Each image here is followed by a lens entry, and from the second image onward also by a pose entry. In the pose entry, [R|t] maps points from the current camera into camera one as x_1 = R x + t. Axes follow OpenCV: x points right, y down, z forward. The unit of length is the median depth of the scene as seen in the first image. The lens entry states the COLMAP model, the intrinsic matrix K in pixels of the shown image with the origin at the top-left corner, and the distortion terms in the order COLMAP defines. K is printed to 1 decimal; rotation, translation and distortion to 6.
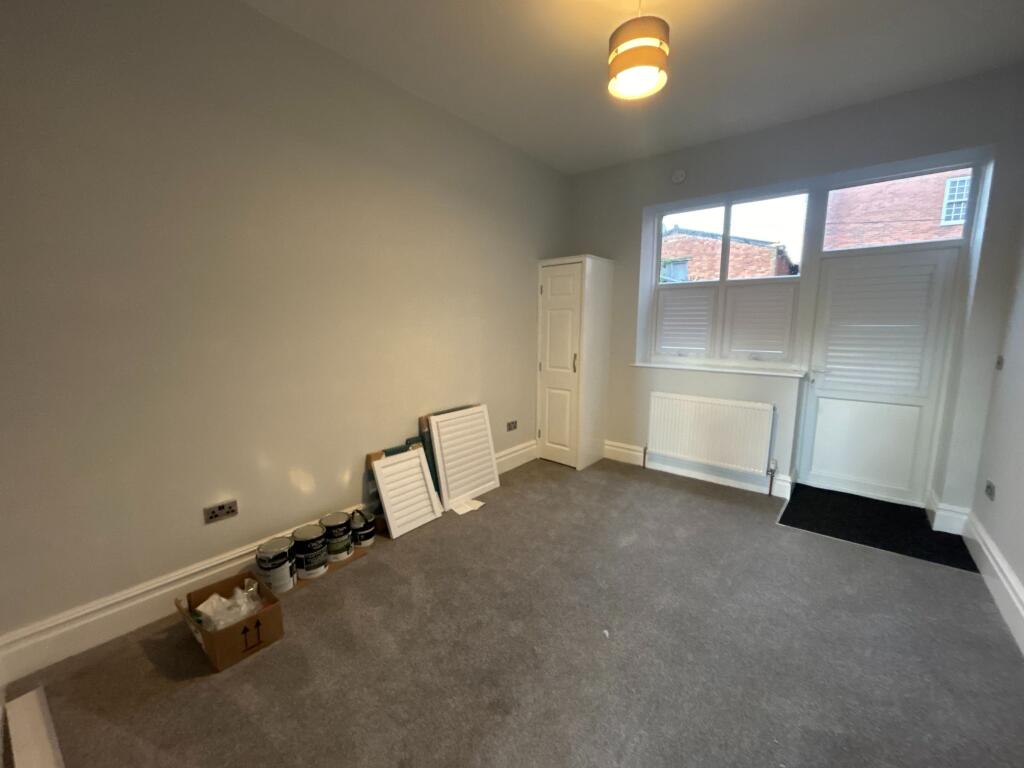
lens RADIAL K [[414.8, 0, 508.6], [0, 414.8, 382.8], [0, 0, 1]] dist [-0.011011, 0.003213]
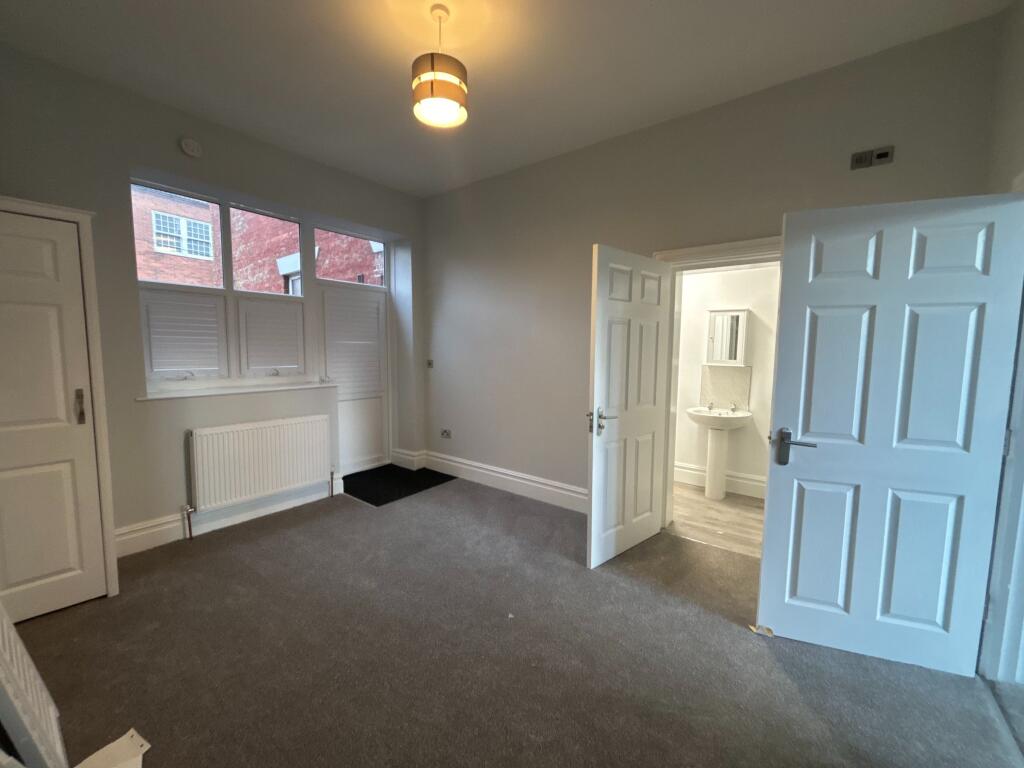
lens RADIAL K [[414.8, 0, 508.5], [0, 414.8, 384.0], [0, 0, 1]] dist [-0.011011, 0.003213]
pose [[-0.036650, -0.090912, 0.995184, -0.406857], [0.132927, 0.986561, 0.095019, -0.056592], [-0.990448, 0.135770, -0.024072, 0.477250]]
